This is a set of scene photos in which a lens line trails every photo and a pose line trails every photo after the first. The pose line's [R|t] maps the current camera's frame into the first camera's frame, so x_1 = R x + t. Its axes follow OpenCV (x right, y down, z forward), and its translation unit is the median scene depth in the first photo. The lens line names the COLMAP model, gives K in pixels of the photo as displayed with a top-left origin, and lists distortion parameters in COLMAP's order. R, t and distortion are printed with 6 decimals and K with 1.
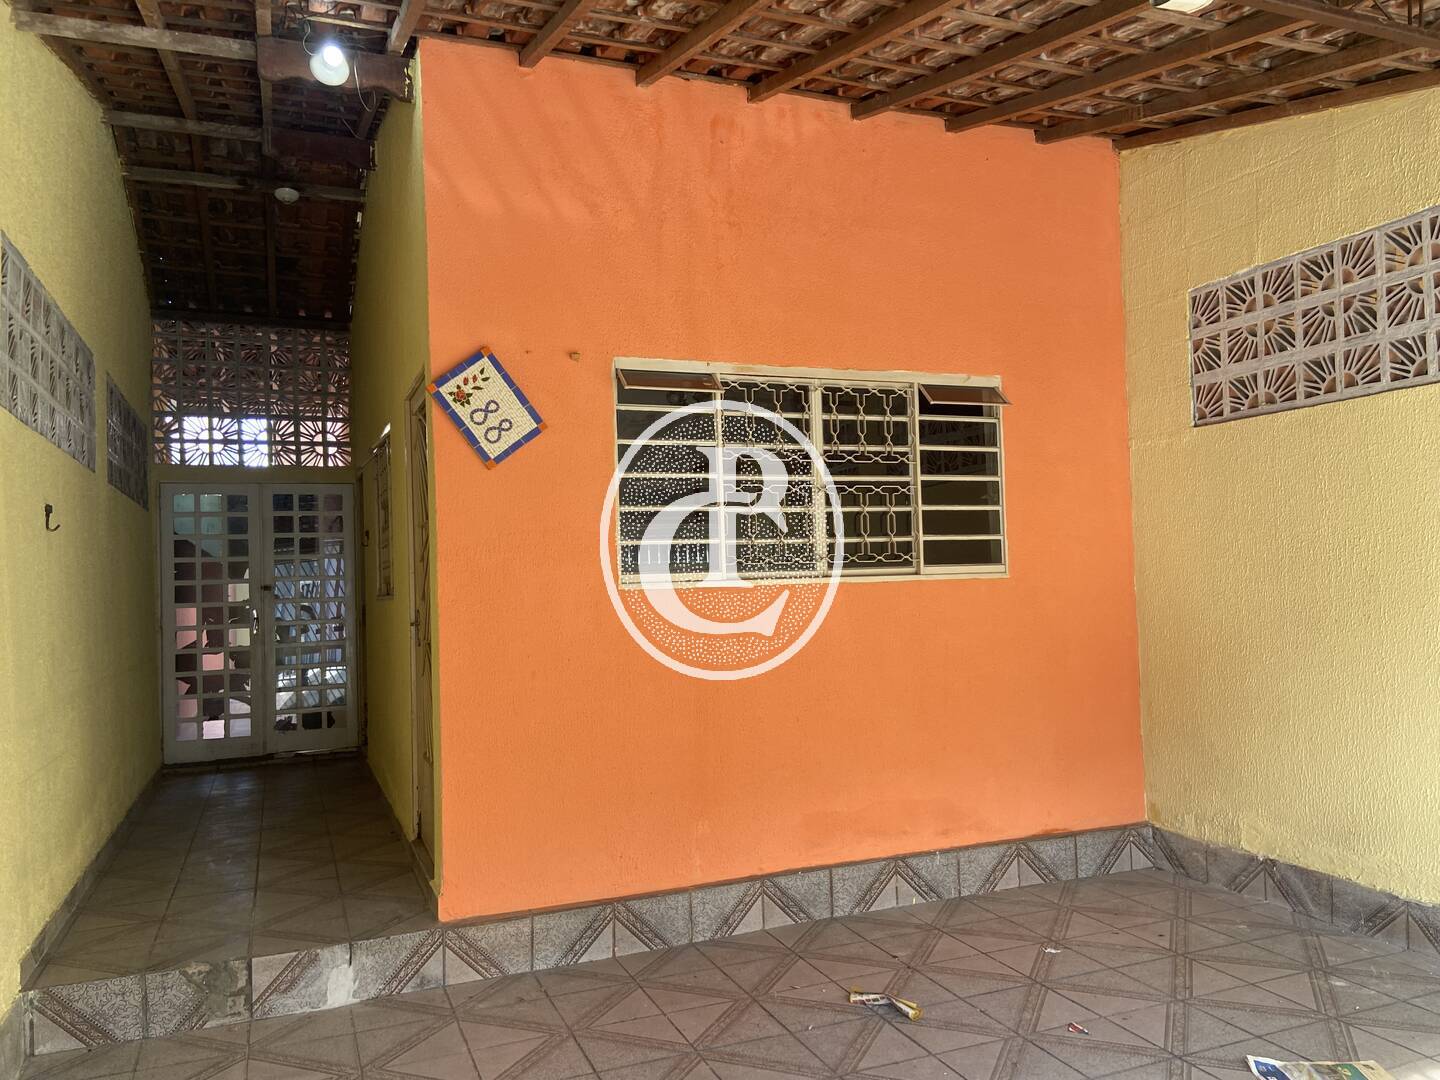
lens RADIAL K [[1081.5, 0, 714.7], [0, 1081.5, 536.2], [0, 0, 1]] dist [0.064654, -0.077405]
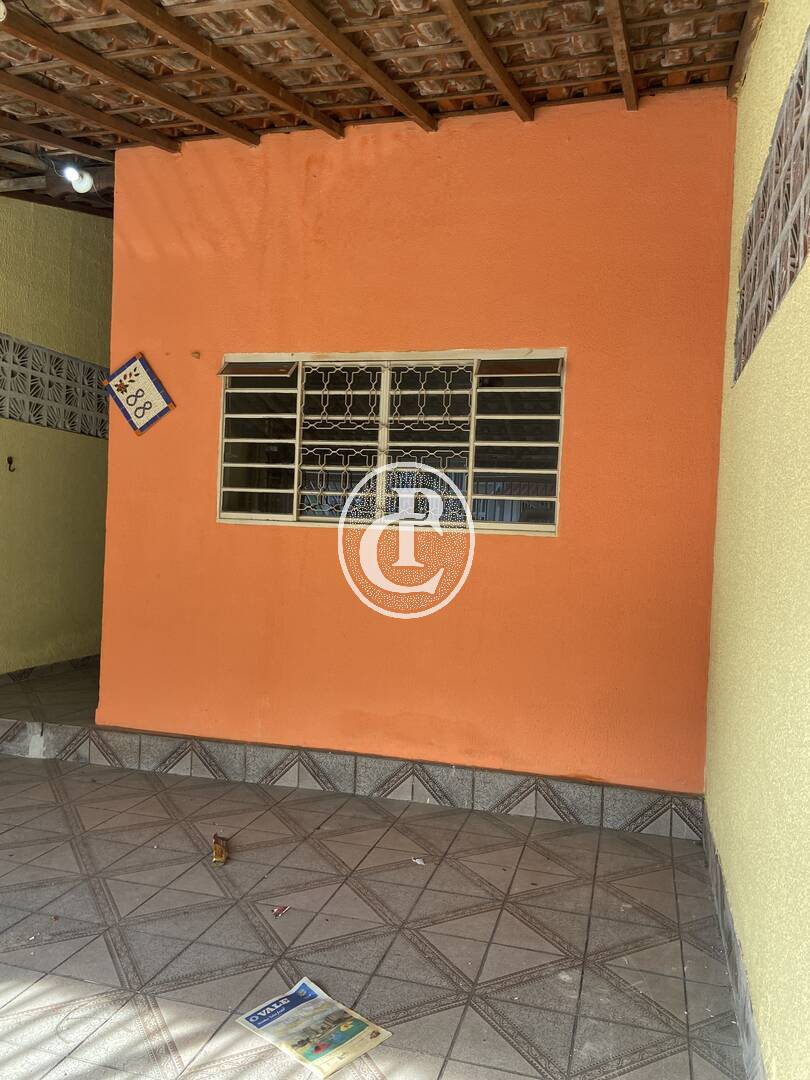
lens RADIAL K [[811.1, 0, 409.9], [0, 811.1, 538.4], [0, 0, 1]] dist [0.064654, -0.077405]
pose [[0.796683, 0.070955, -0.600218, 0.725269], [-0.039061, 0.997053, 0.066021, -0.009229], [0.603134, -0.029153, 0.797107, 0.305916]]
